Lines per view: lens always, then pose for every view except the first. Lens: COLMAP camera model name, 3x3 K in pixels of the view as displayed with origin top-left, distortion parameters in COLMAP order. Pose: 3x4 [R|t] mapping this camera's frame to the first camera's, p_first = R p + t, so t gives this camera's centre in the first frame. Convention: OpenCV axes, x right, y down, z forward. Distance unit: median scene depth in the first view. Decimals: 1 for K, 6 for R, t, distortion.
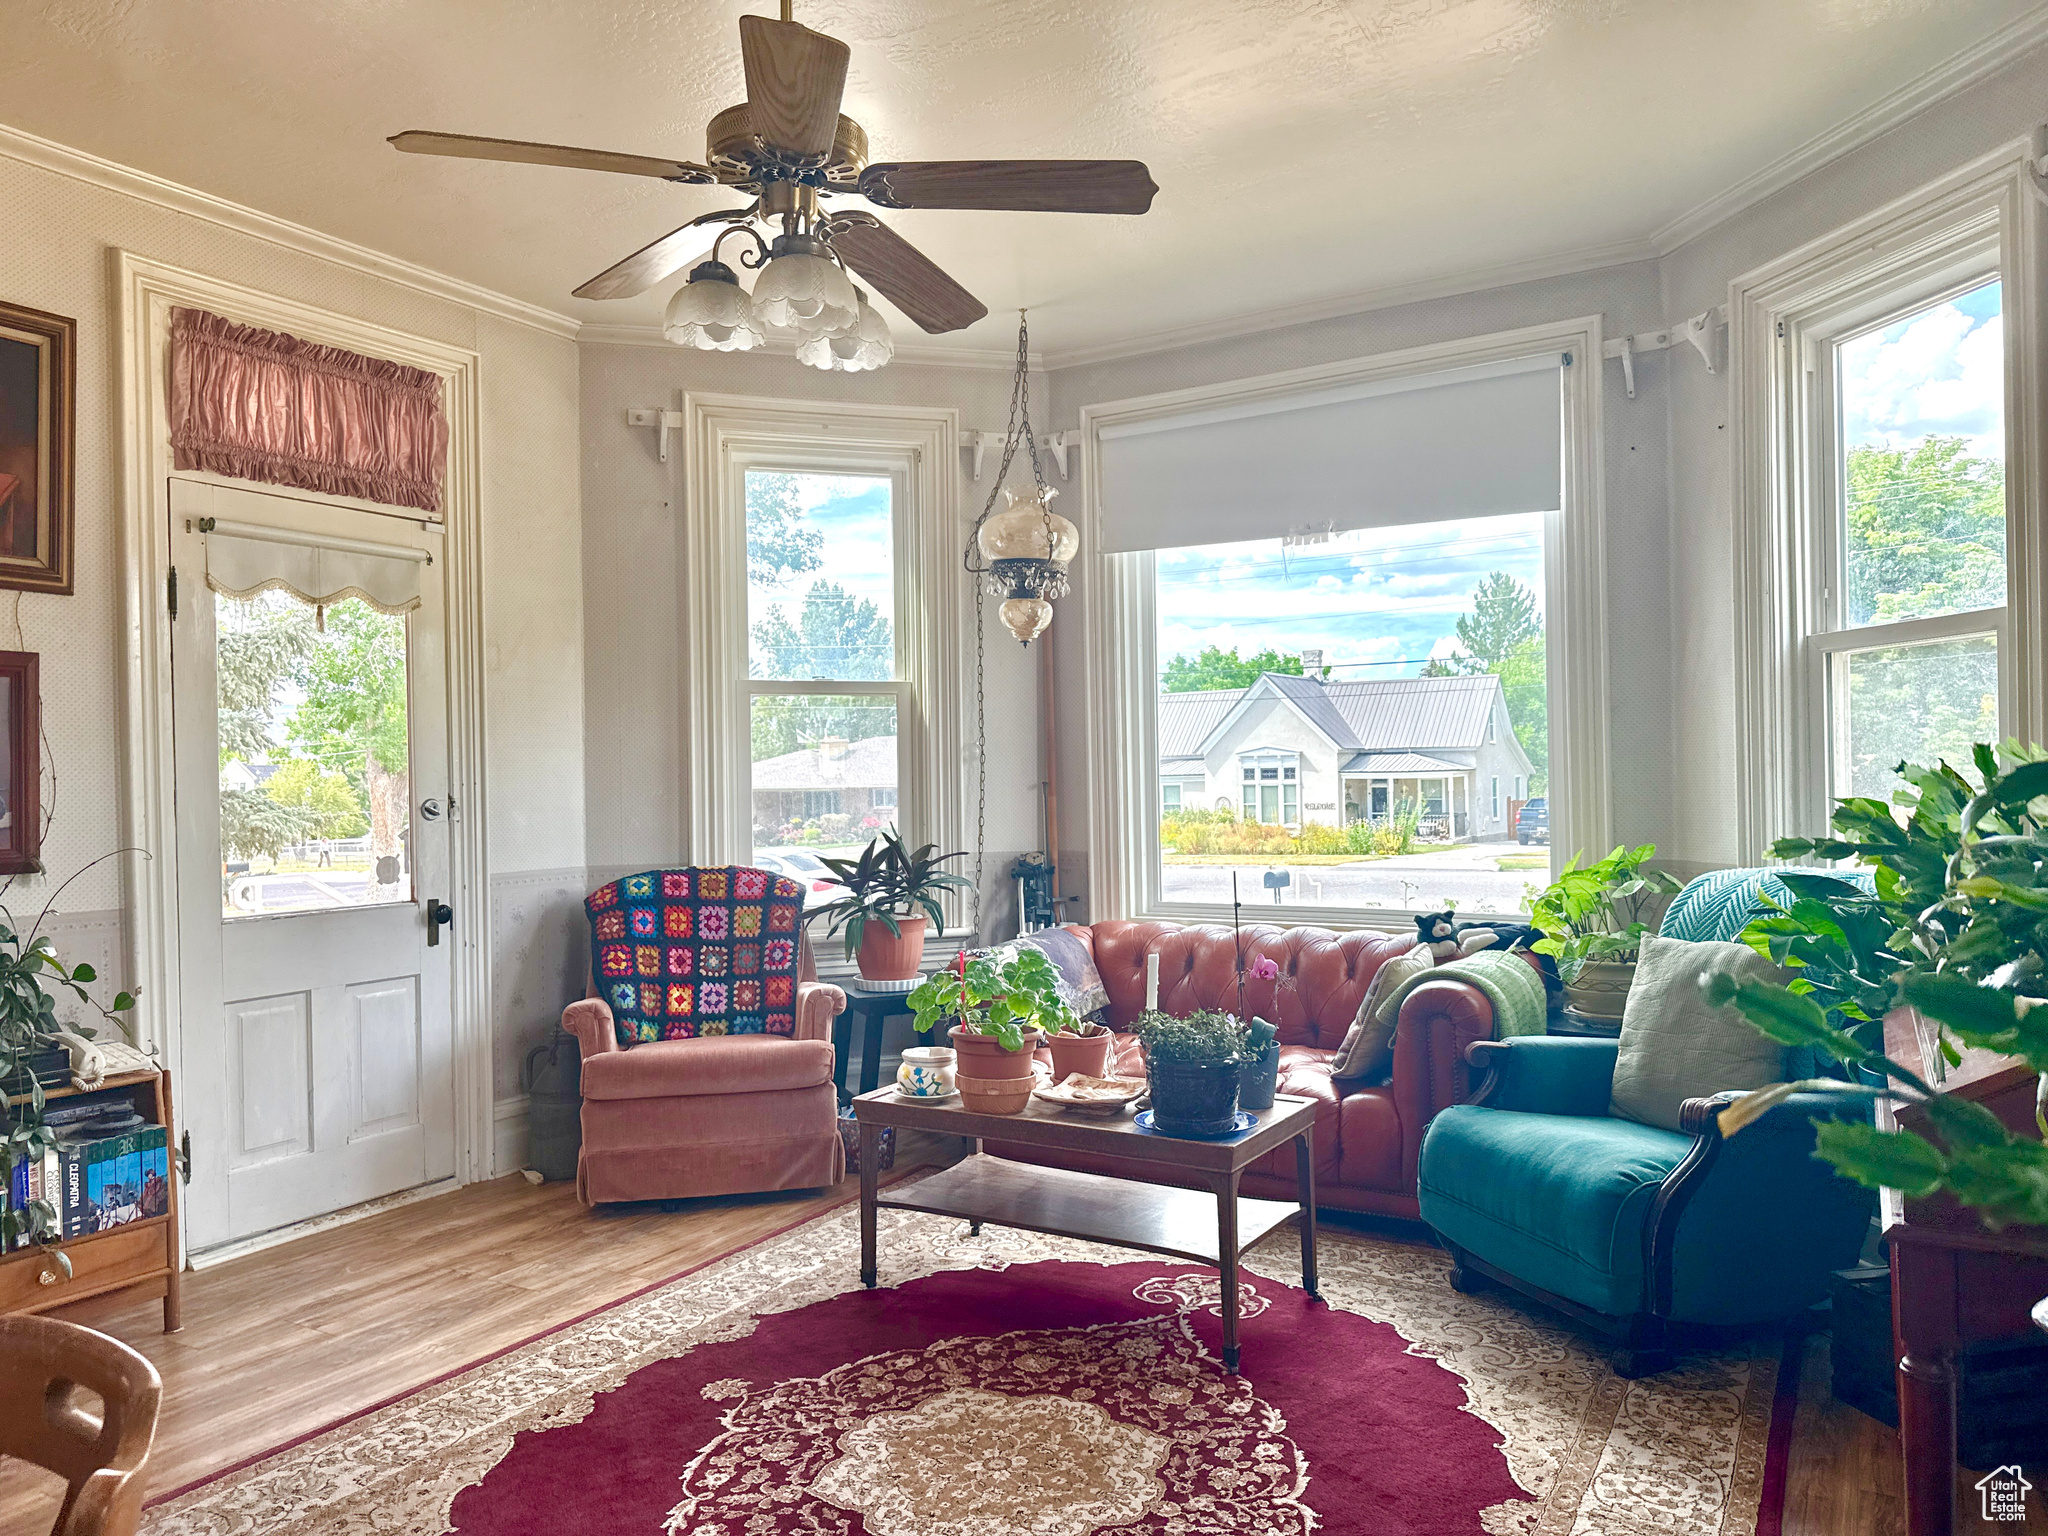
lens RADIAL K [[1429.0, 0, 1023.0], [0, 1429.0, 765.3], [0, 0, 1]] dist [0.000250, -0.000160]
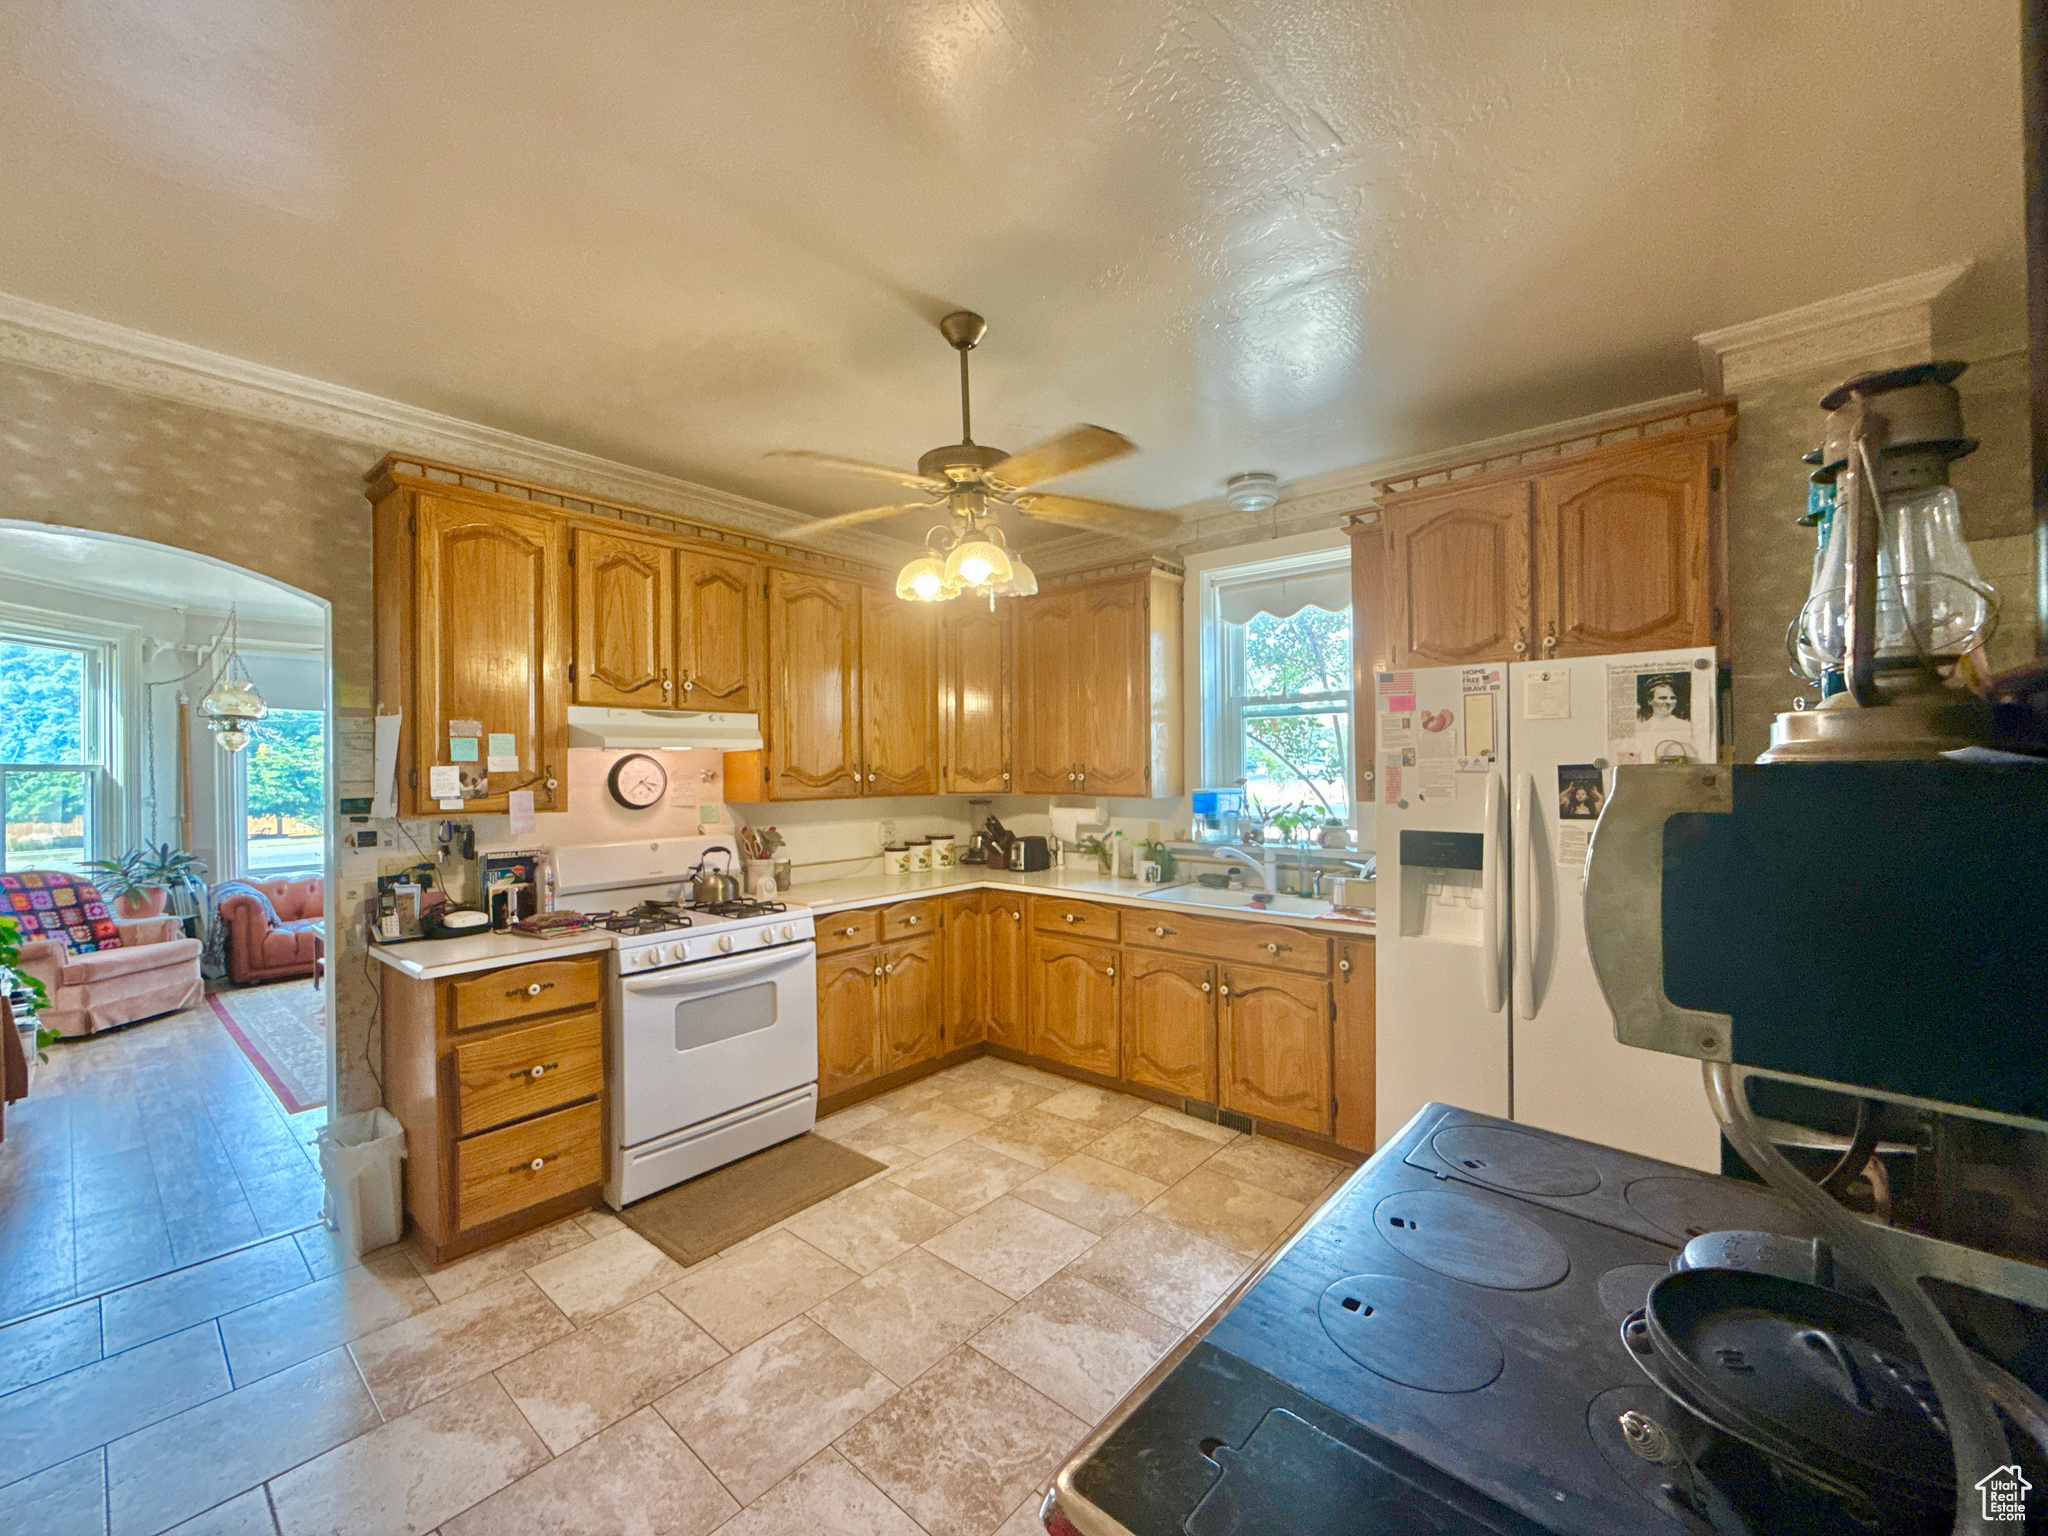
lens RADIAL K [[817.6, 0, 1027.0], [0, 817.6, 767.5], [0, 0, 1]] dist [-0.000113, -0.000898]
pose [[0.185984, 0.012438, 0.982474, -1.403491], [0.005889, 0.999888, -0.013773, -0.051769], [-0.982535, 0.008347, 0.185889, -0.604412]]
